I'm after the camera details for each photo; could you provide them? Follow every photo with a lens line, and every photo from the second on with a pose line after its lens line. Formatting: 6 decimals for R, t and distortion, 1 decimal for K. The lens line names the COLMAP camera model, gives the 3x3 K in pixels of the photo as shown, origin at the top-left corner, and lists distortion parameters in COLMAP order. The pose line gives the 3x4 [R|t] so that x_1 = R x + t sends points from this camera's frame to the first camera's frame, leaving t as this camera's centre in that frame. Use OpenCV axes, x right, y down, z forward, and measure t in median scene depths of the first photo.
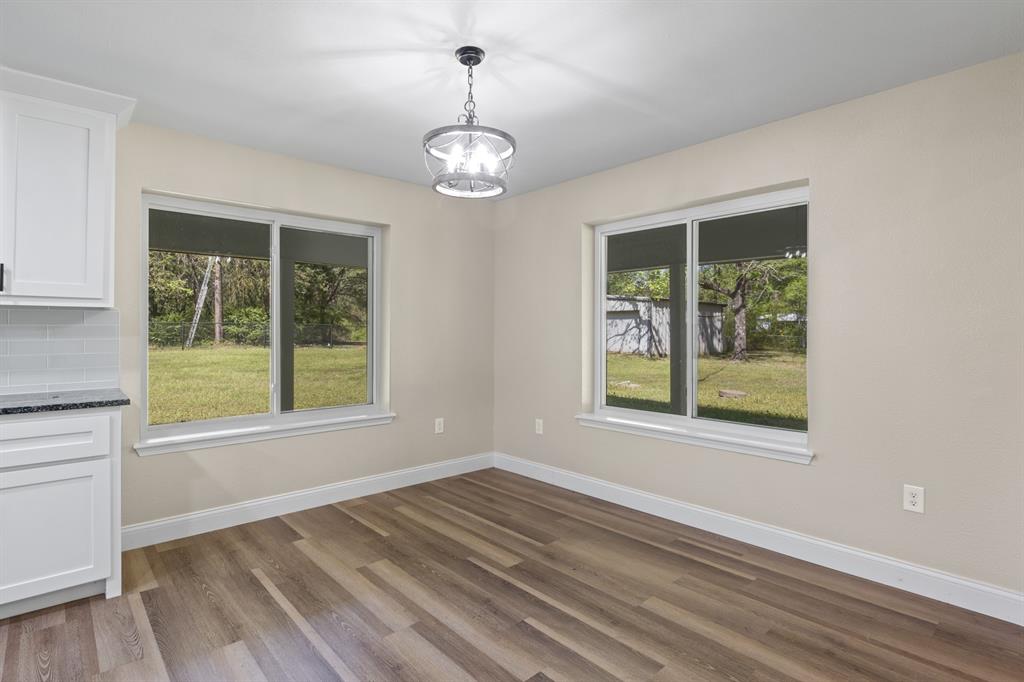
lens RADIAL K [[514.3, 0, 511.1], [0, 514.3, 328.5], [0, 0, 1]] dist [-0.008701, -0.001238]
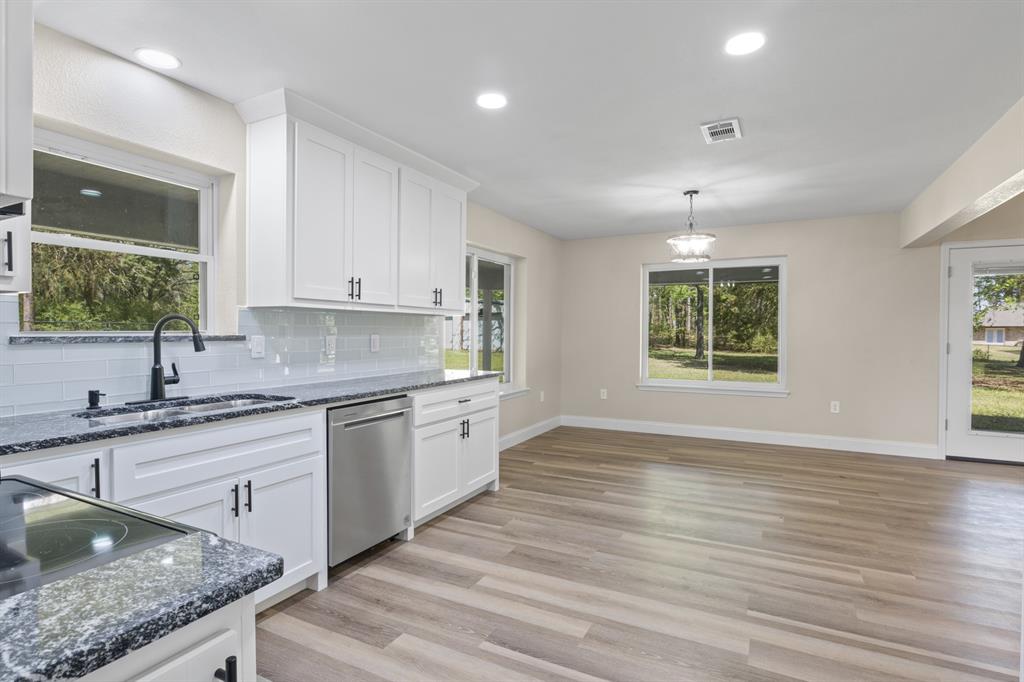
lens RADIAL K [[514.3, 0, 512.6], [0, 514.3, 339.9], [0, 0, 1]] dist [-0.008701, -0.001238]
pose [[0.935744, -0.006026, 0.352630, -0.758496], [-0.001651, 0.999768, 0.021466, -0.001268], [-0.352677, -0.020669, 0.935517, -0.334580]]
